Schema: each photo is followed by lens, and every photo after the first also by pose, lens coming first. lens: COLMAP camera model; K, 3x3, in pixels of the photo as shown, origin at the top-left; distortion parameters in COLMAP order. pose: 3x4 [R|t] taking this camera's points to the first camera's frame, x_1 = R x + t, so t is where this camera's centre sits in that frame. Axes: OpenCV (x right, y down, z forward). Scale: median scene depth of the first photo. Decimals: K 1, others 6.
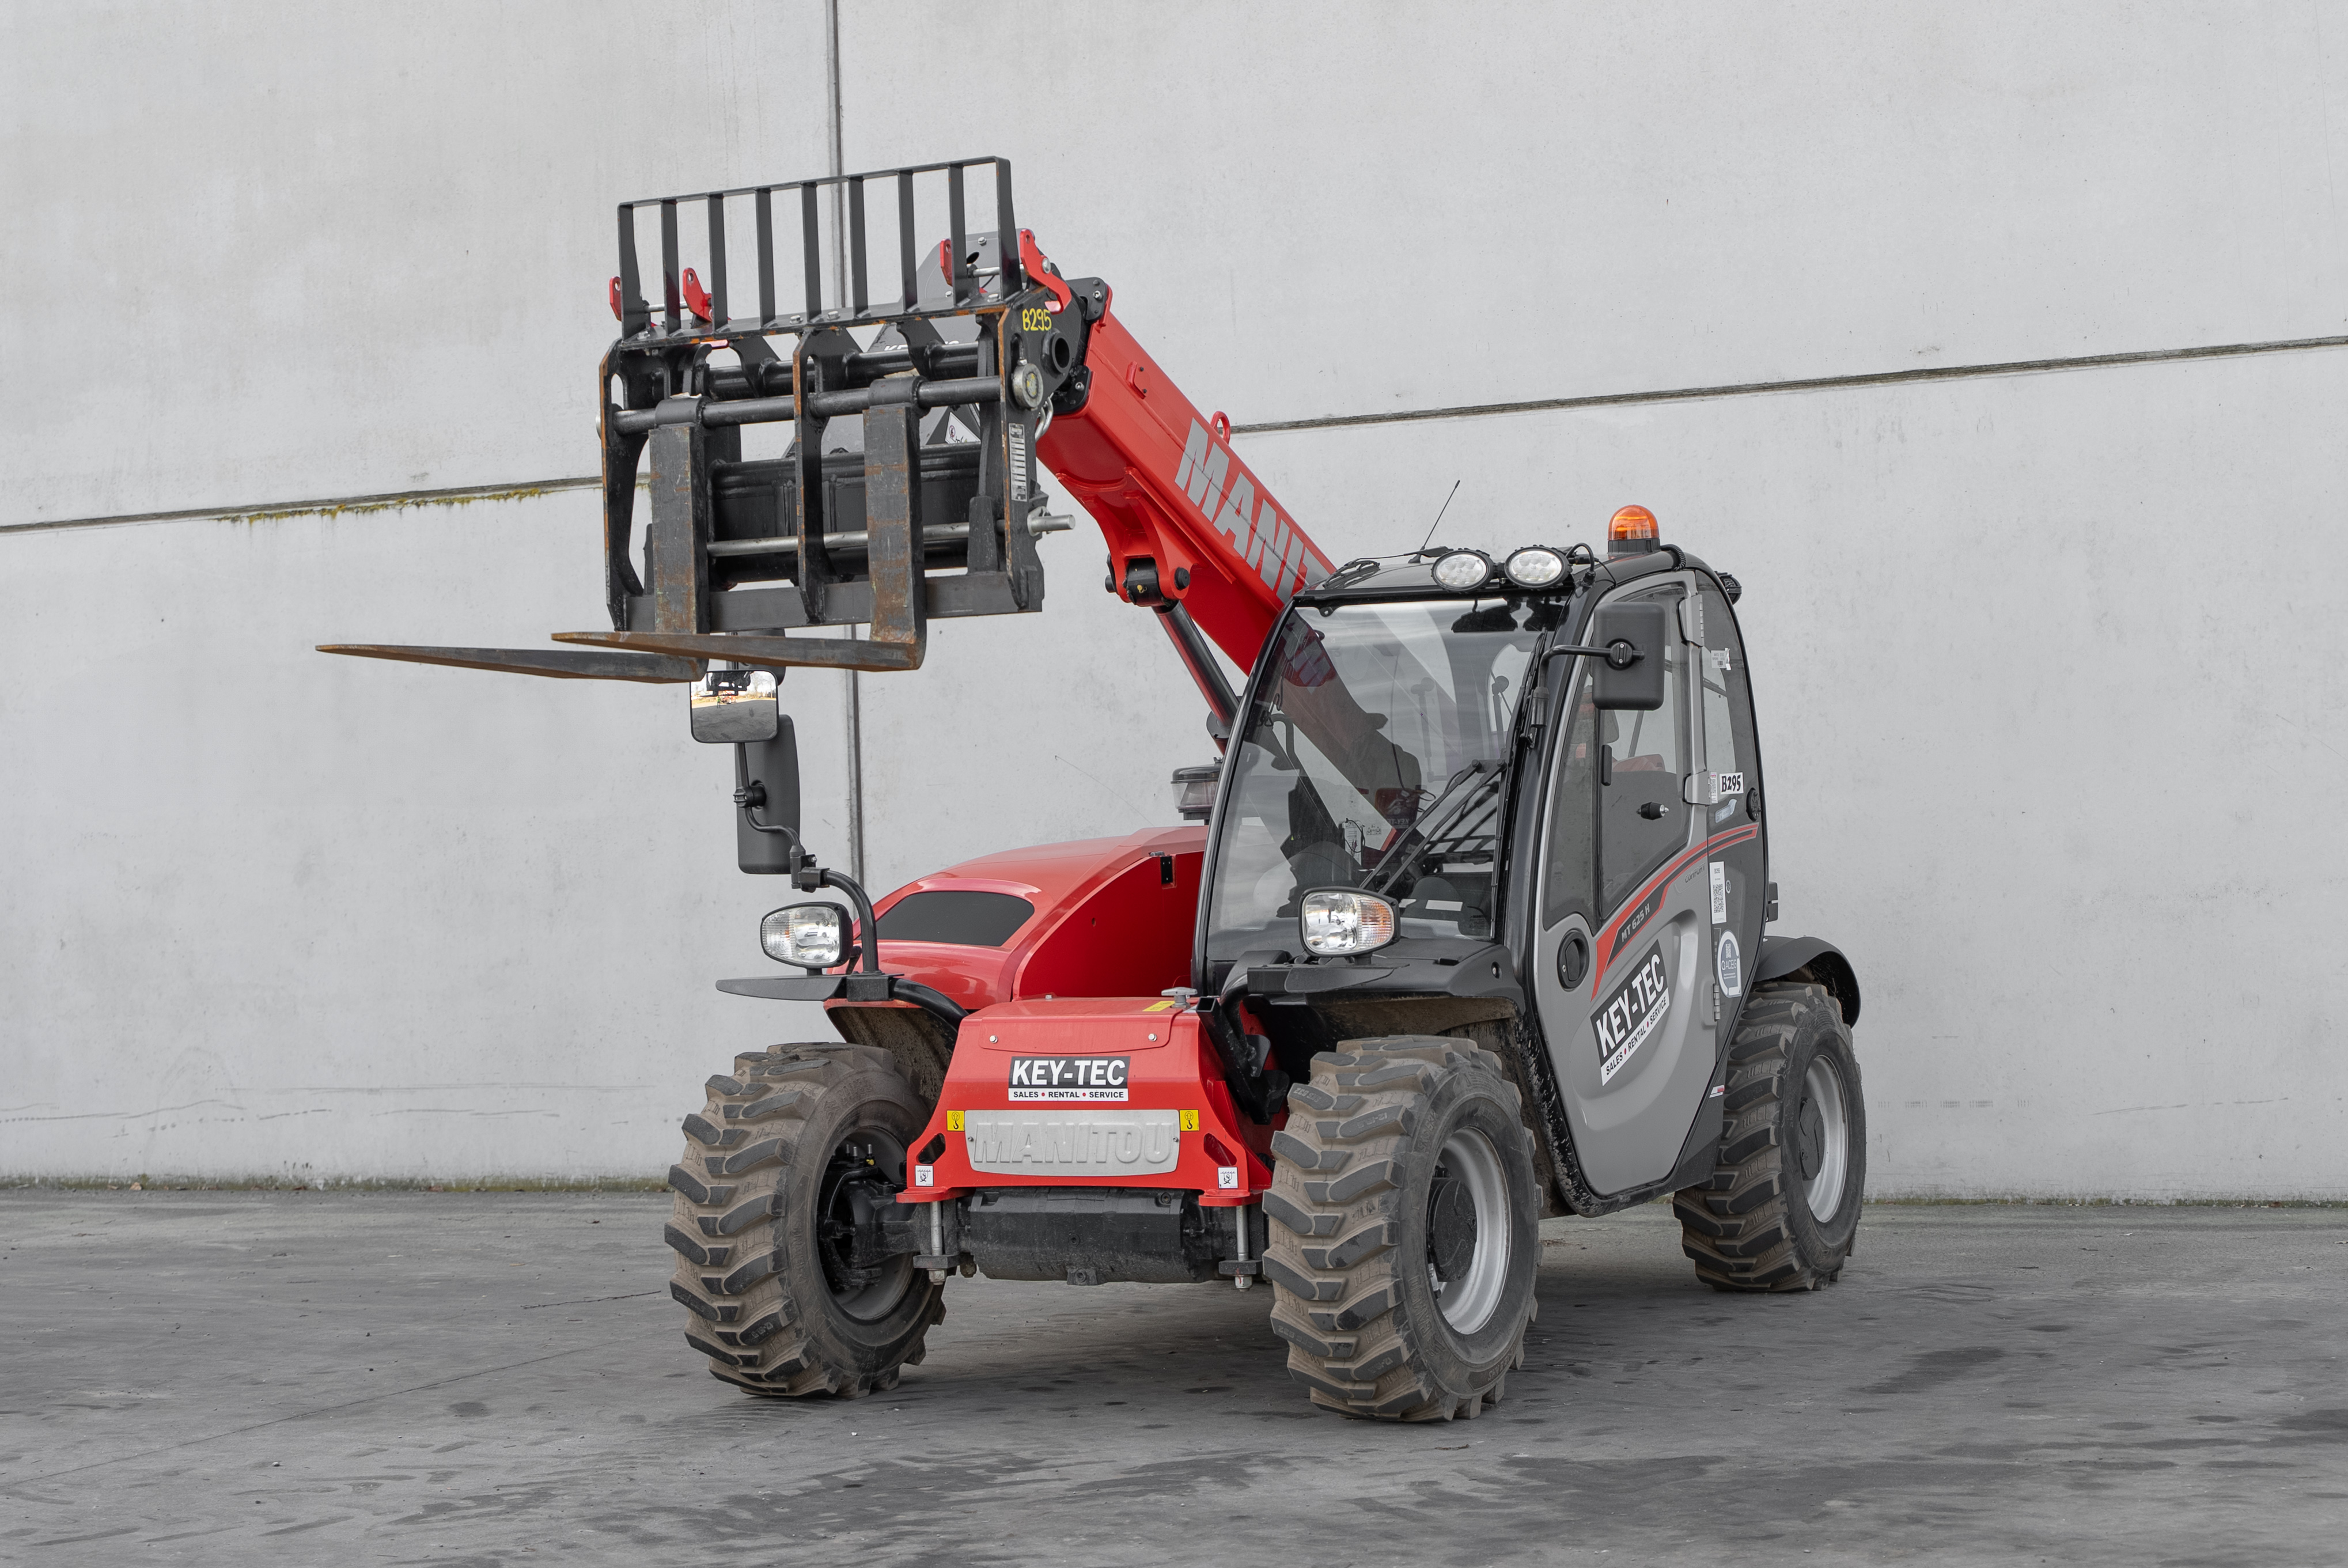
lens RADIAL K [[4066.7, 0, 1188.3], [0, 4066.7, 819.1], [0, 0, 1]] dist [-0.000849, 0.000000]
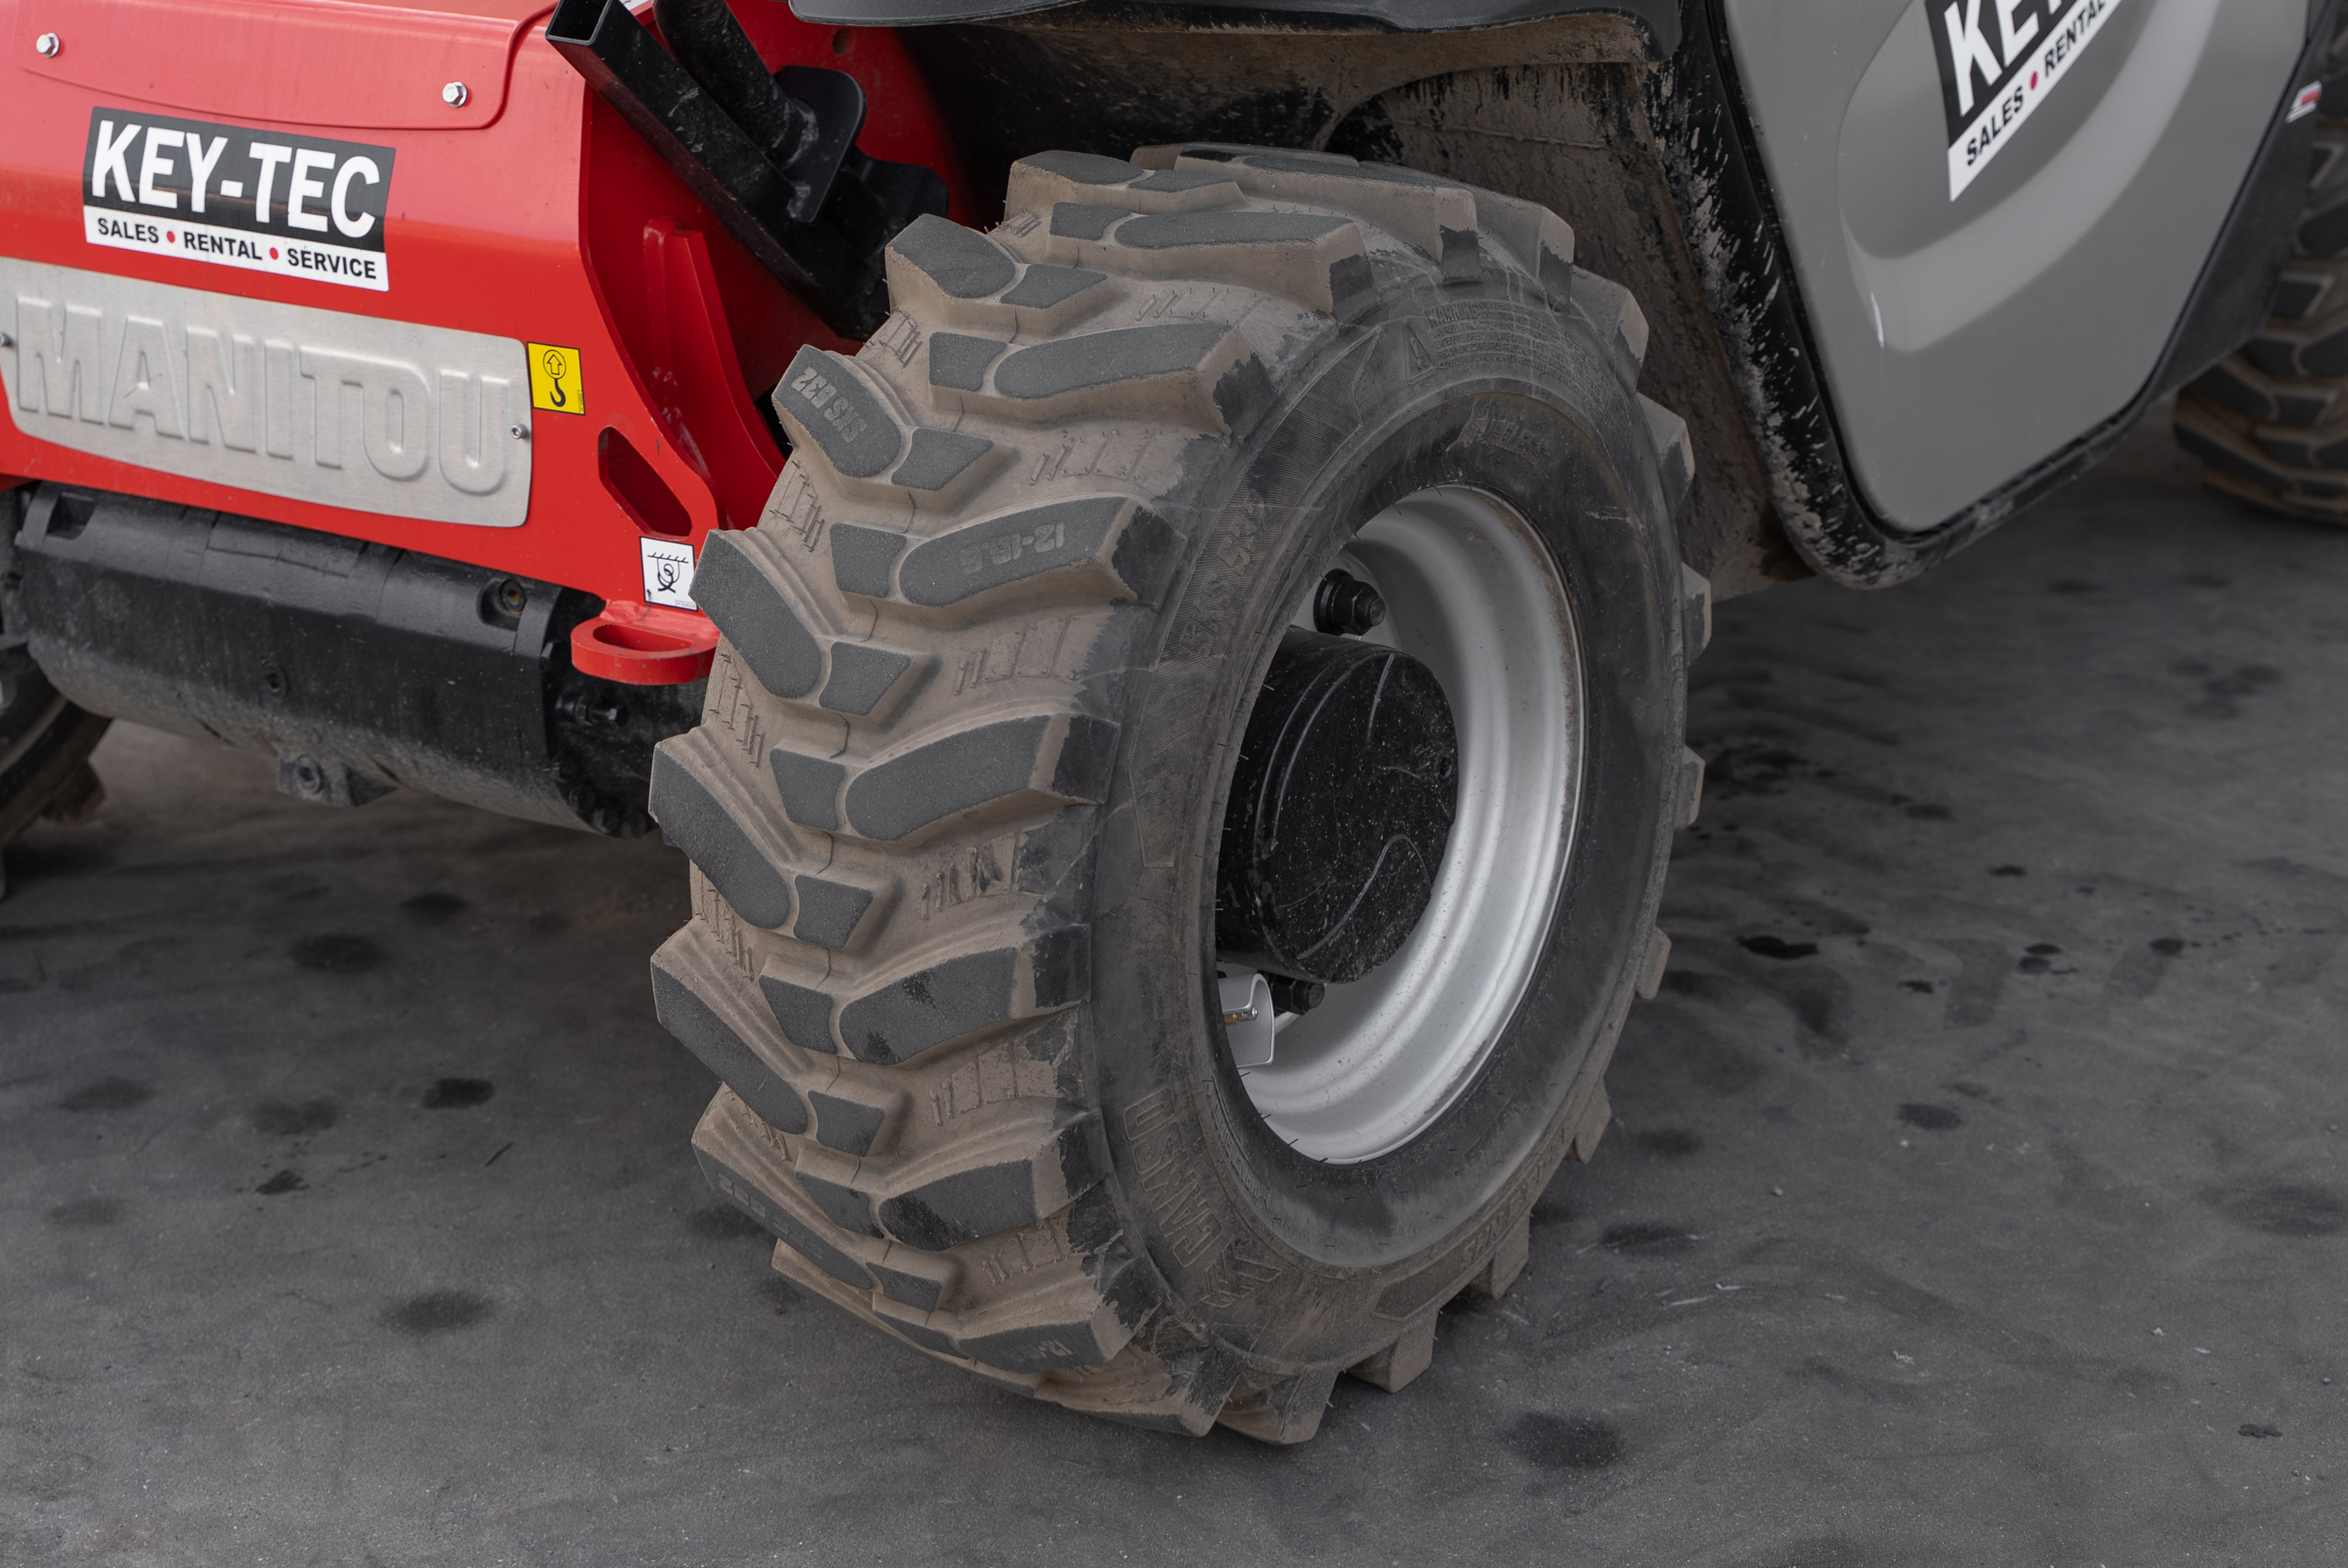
lens RADIAL K [[4267.8, 0, 1178.8], [0, 4267.8, 740.7], [0, 0, 1]] dist [0.017520, 0.000000]
pose [[0.992982, 0.052818, -0.105816, 0.077541], [-0.013733, 0.940174, 0.340419, -0.010707], [0.117466, -0.336576, 0.934301, 0.643542]]
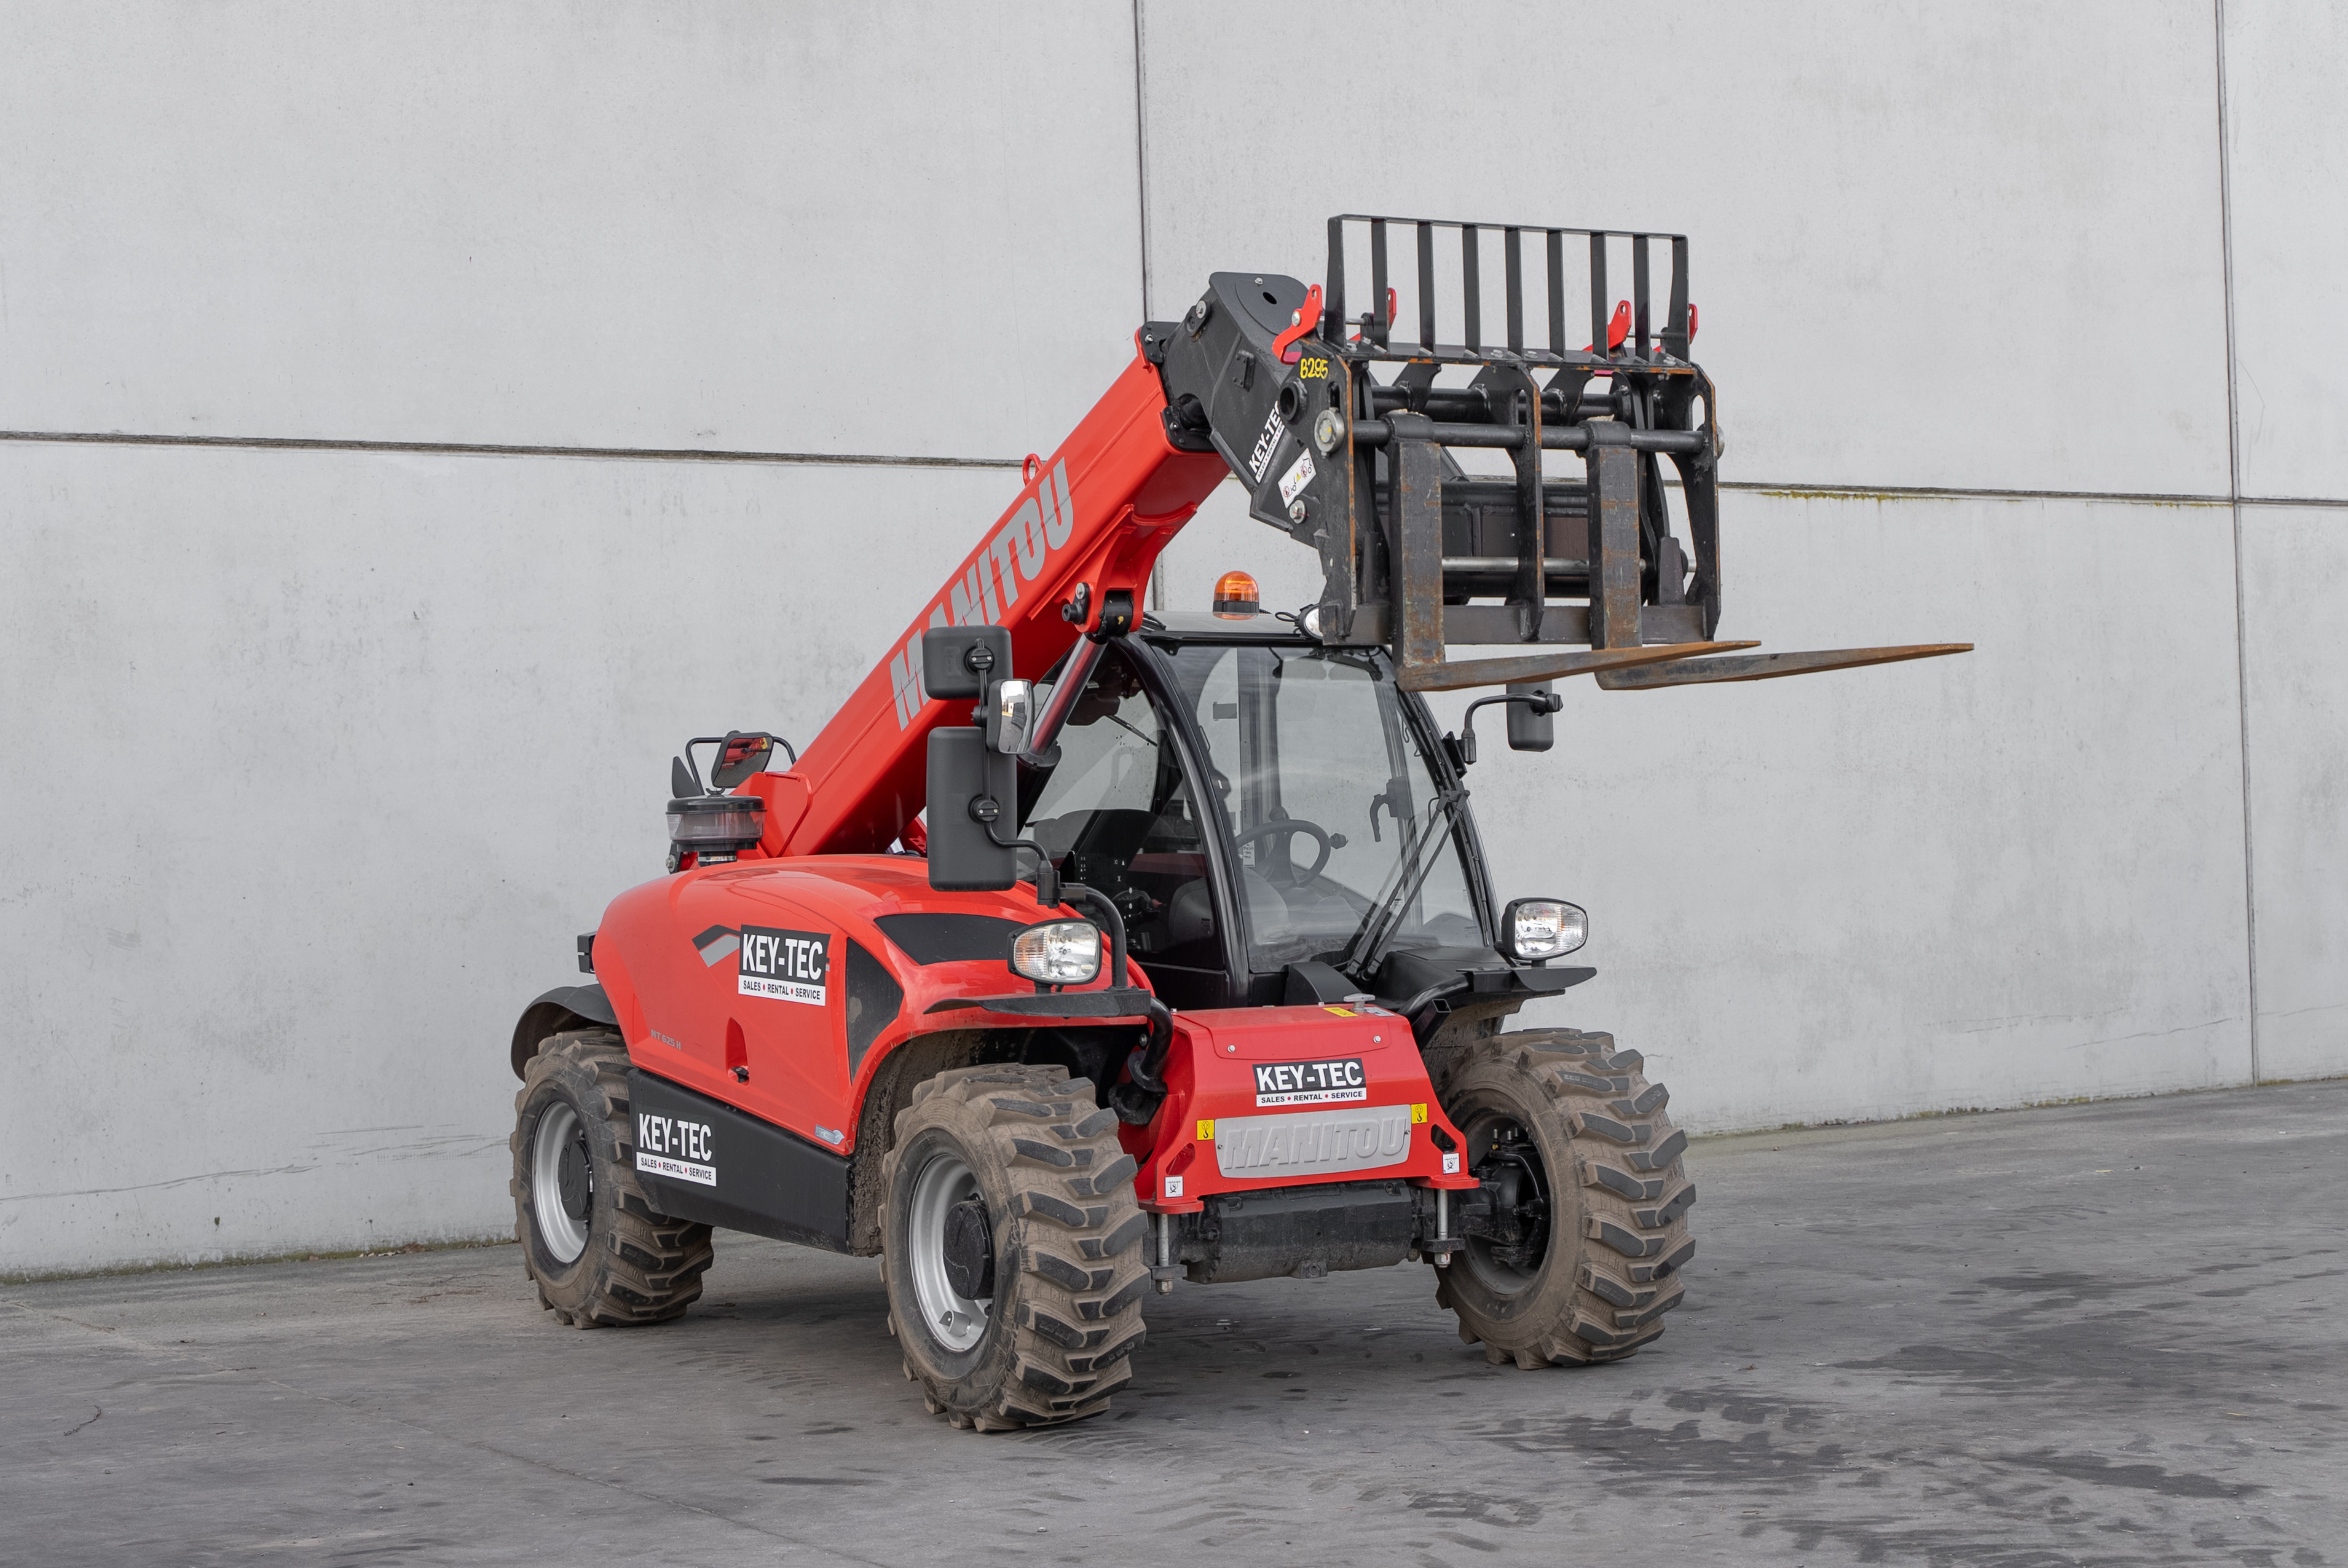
lens RADIAL K [[4020.5, 0, 1126.9], [0, 4020.5, 765.5], [0, 0, 1]] dist [-0.011421, 0.000000]
pose [[0.536067, 0.030619, 0.843620, -0.886053], [0.005692, 0.999188, -0.039882, 0.021841], [-0.844156, 0.026181, 0.535457, 0.453282]]
